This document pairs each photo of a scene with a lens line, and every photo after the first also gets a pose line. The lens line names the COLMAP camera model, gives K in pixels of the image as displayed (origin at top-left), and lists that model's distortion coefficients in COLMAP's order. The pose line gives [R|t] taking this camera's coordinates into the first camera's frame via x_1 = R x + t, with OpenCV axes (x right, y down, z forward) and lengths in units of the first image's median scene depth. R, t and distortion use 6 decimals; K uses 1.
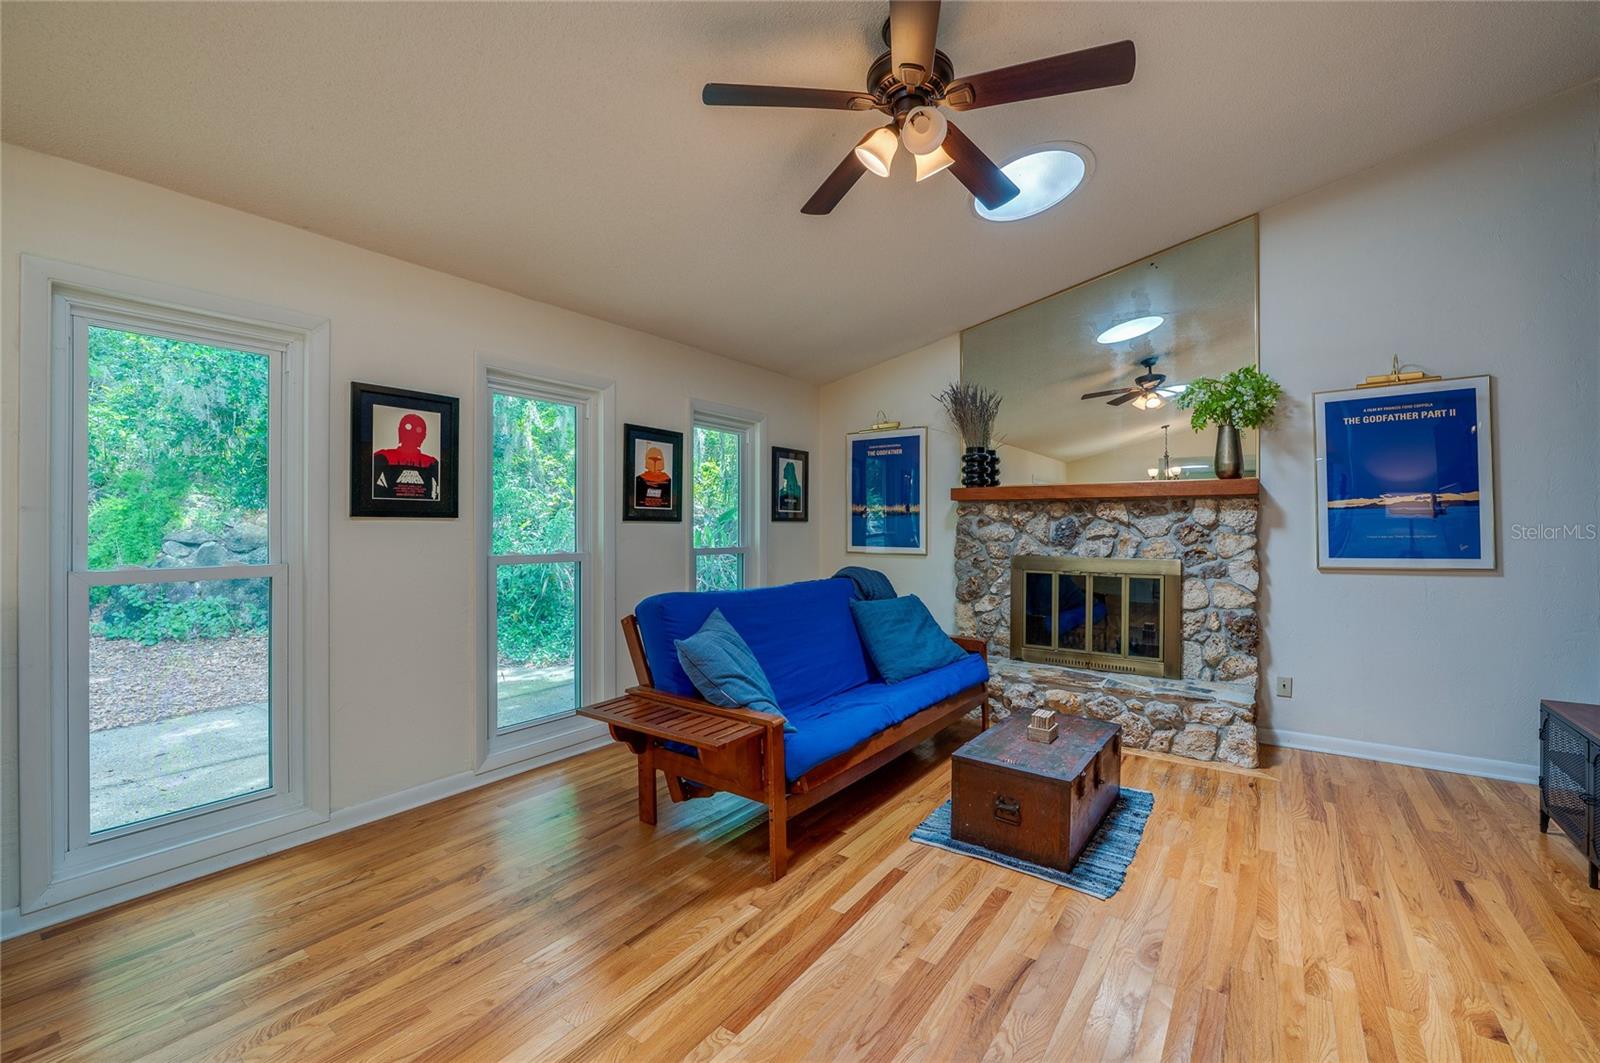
lens RADIAL K [[645.6, 0, 821.5], [0, 645.6, 523.2], [0, 0, 1]] dist [-0.017405, 0.000236]
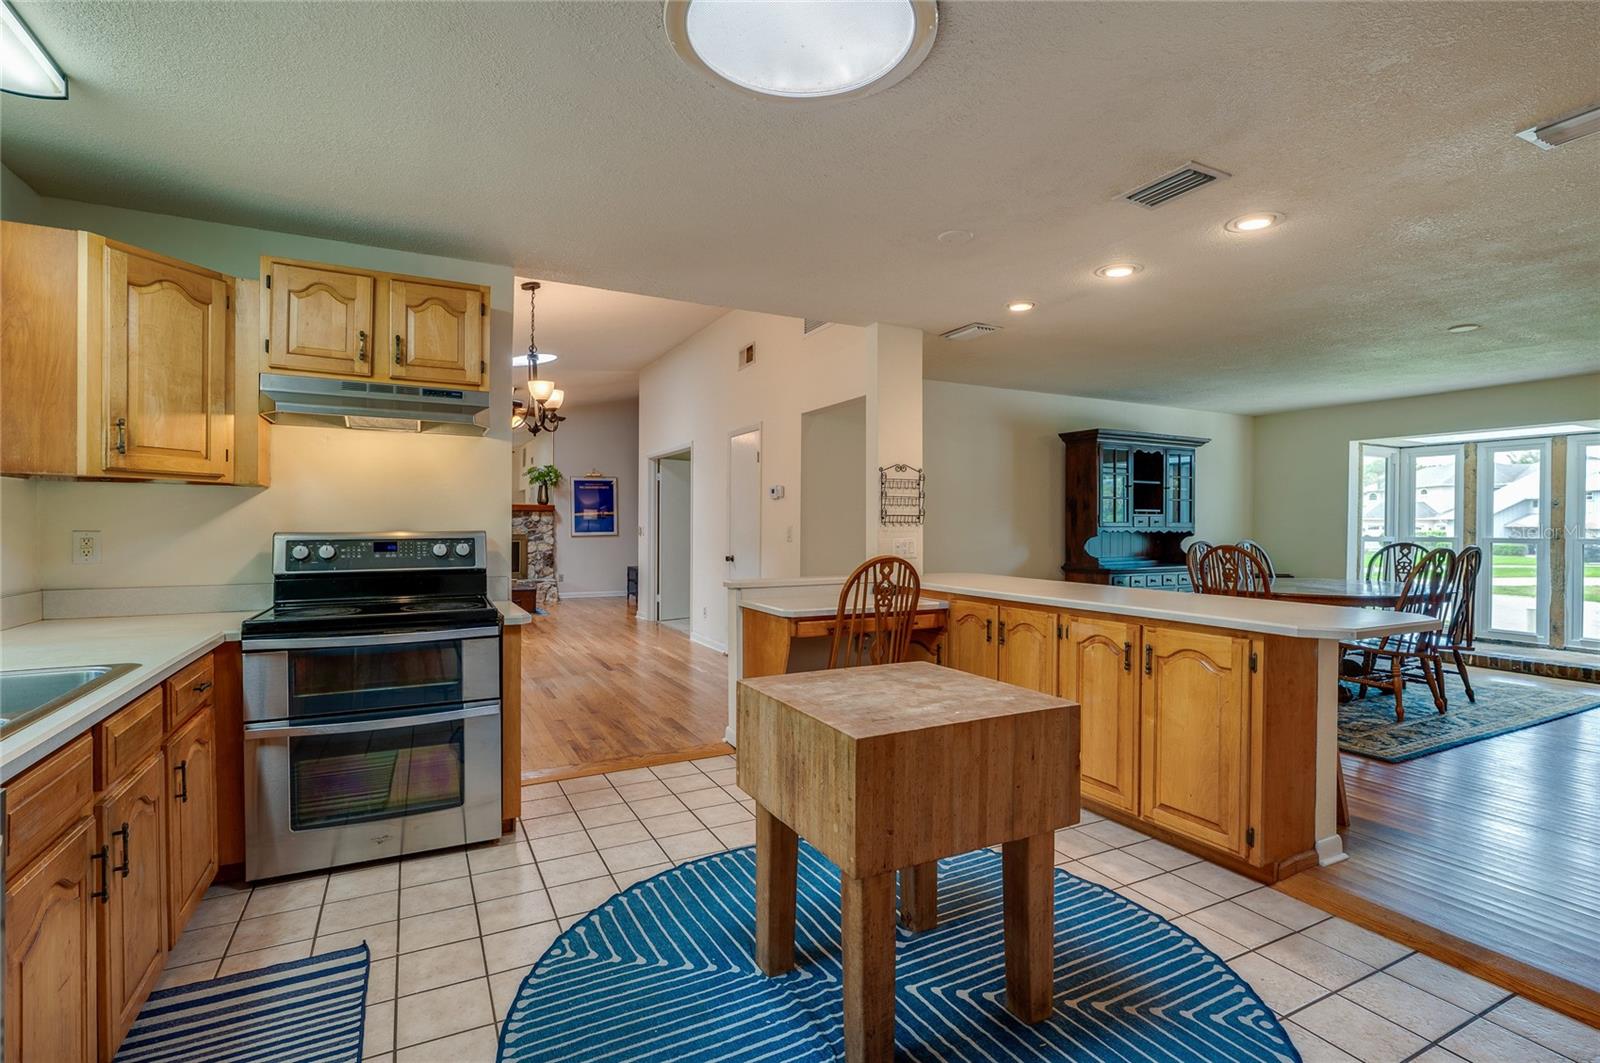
lens RADIAL K [[759.4, 0, 886.7], [0, 759.4, 525.8], [0, 0, 1]] dist [0.001568, 0.000189]
pose [[0.403971, 0.002640, 0.914768, -1.712580], [-0.006905, 0.999976, 0.000164, 0.011249], [-0.914746, -0.006383, 0.403979, -1.627160]]
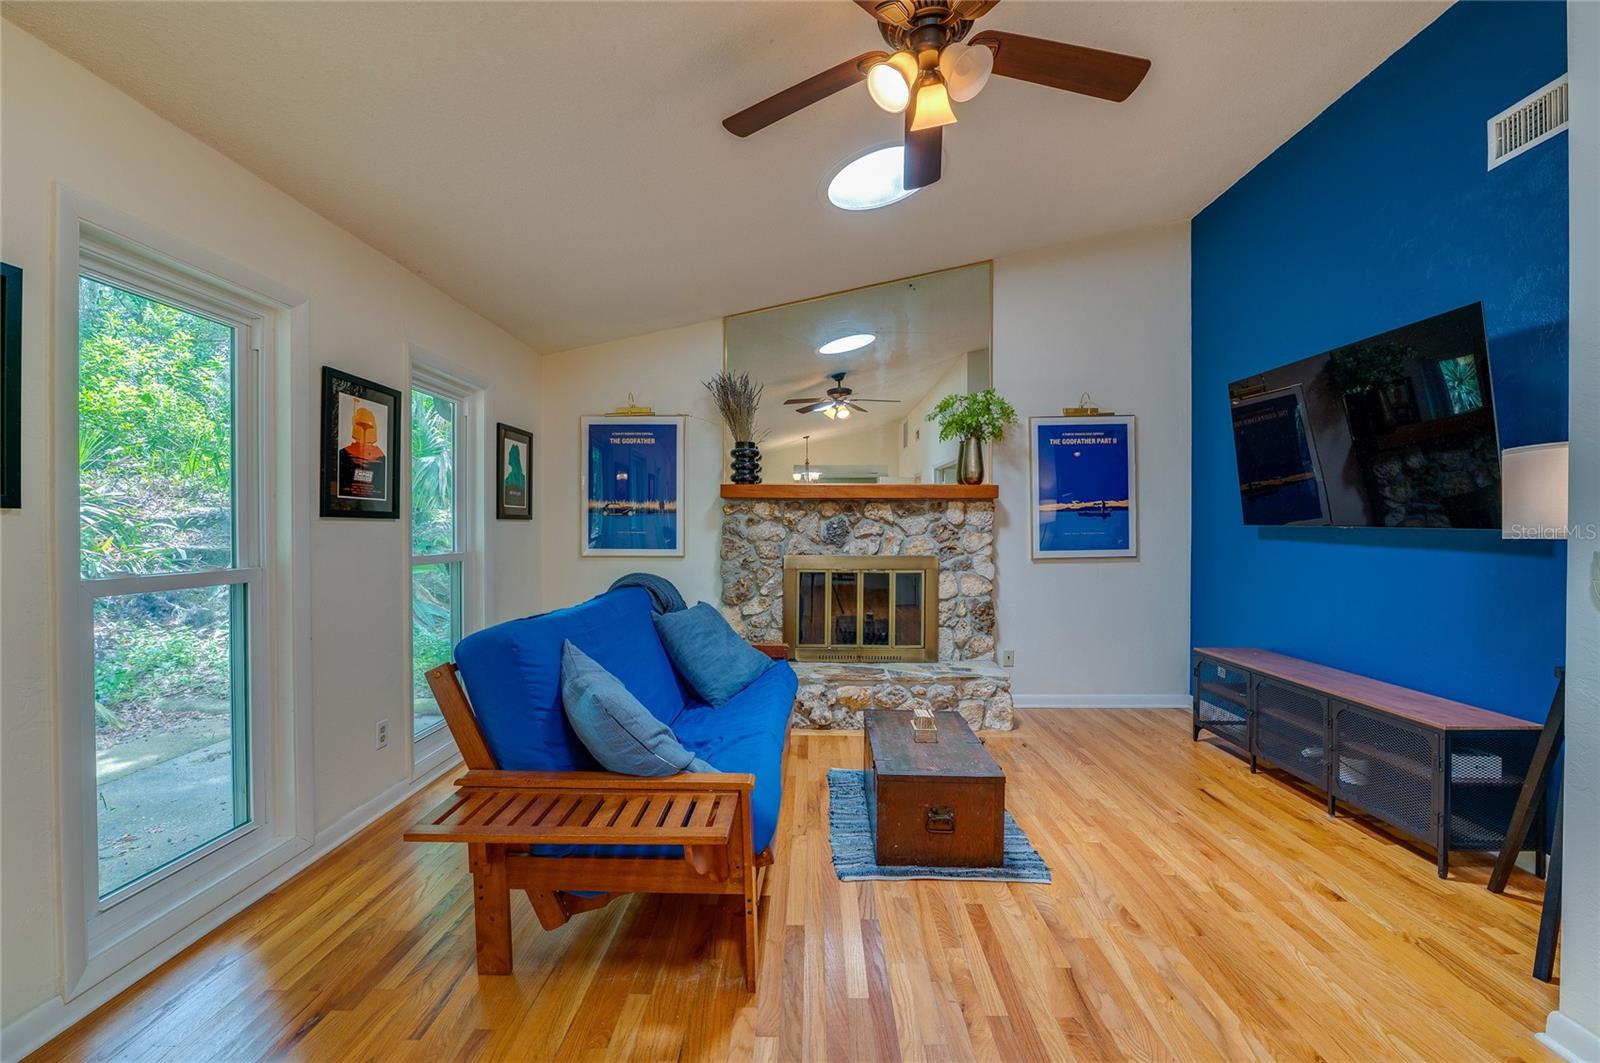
lens RADIAL K [[642.5, 0, 798.0], [0, 642.5, 528.8], [0, 0, 1]] dist [-0.017430, 0.000211]
pose [[0.832176, -0.002752, 0.554505, -0.263161], [-0.002775, 0.999954, 0.009128, 0.001281], [-0.554505, -0.009135, 0.832130, 0.204080]]
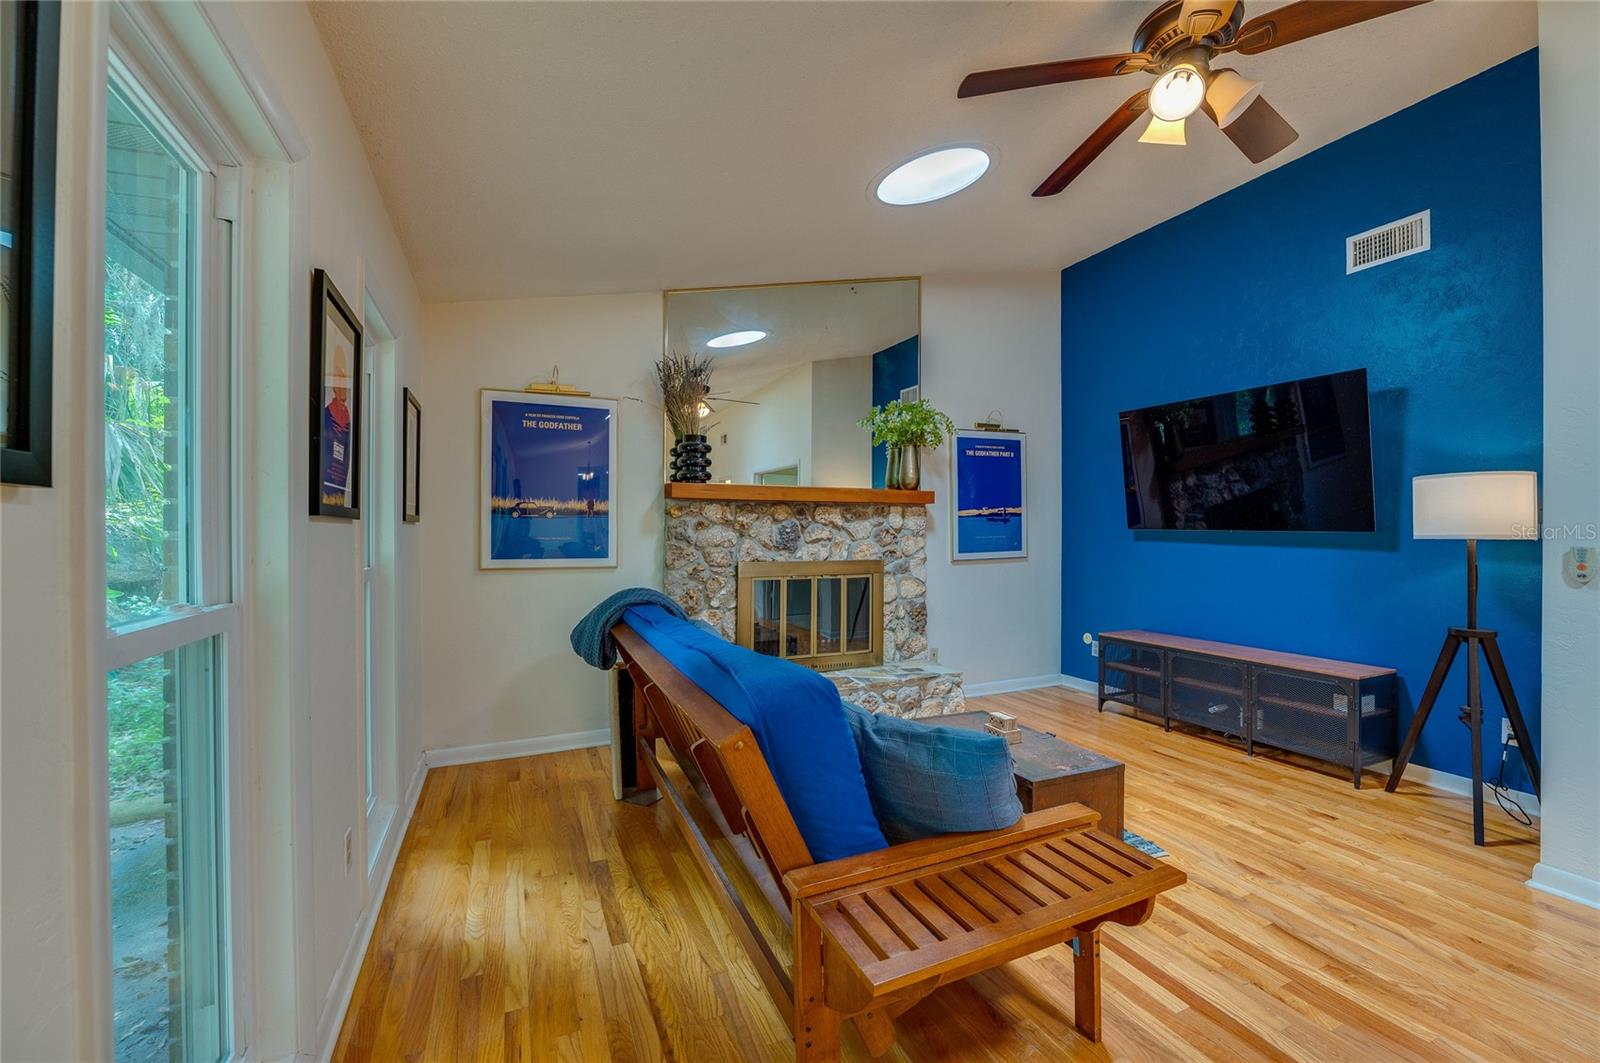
lens RADIAL K [[642.5, 0, 798.0], [0, 642.5, 528.8], [0, 0, 1]] dist [-0.017430, 0.000211]
pose [[0.513874, 0.001837, 0.857864, -0.486894], [-0.003717, 0.999993, 0.000086, 0.003853], [-0.857858, -0.003233, 0.513877, 0.545821]]
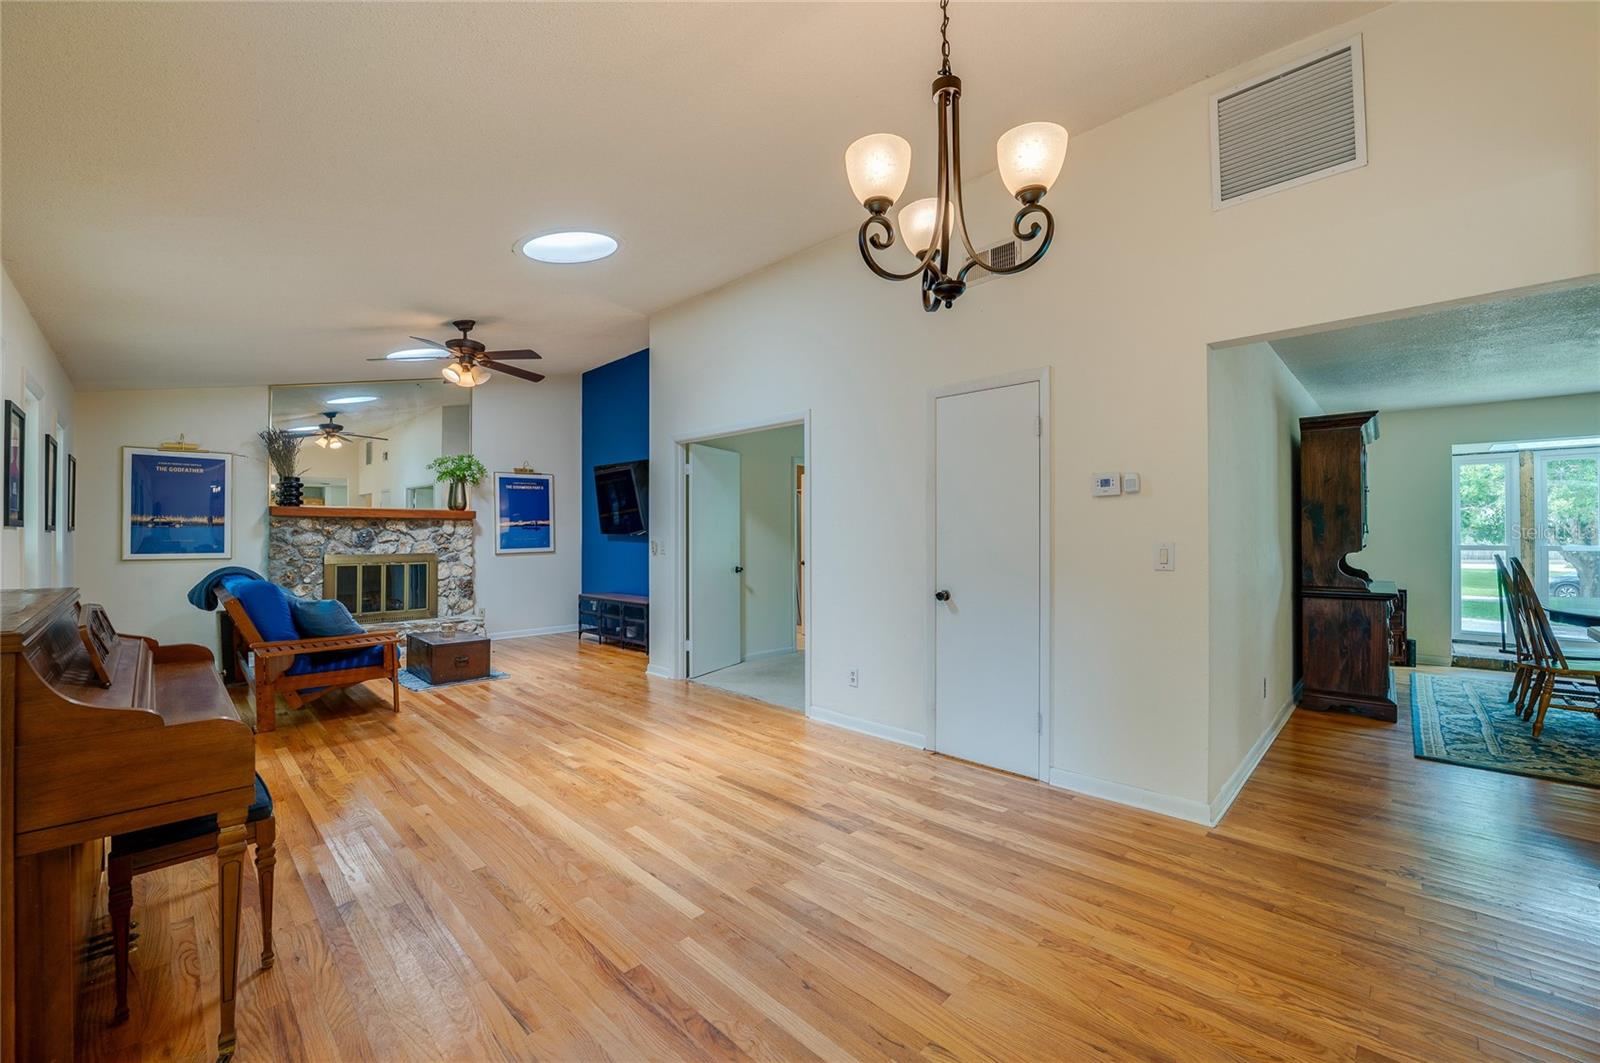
lens RADIAL K [[642.5, 0, 798.0], [0, 642.5, 528.8], [0, 0, 1]] dist [-0.017430, 0.000211]
pose [[0.169268, 0.008488, 0.985534, -1.074682], [-0.001335, 0.999964, -0.008383, 0.002103], [-0.985569, 0.000103, 0.169273, -0.333148]]
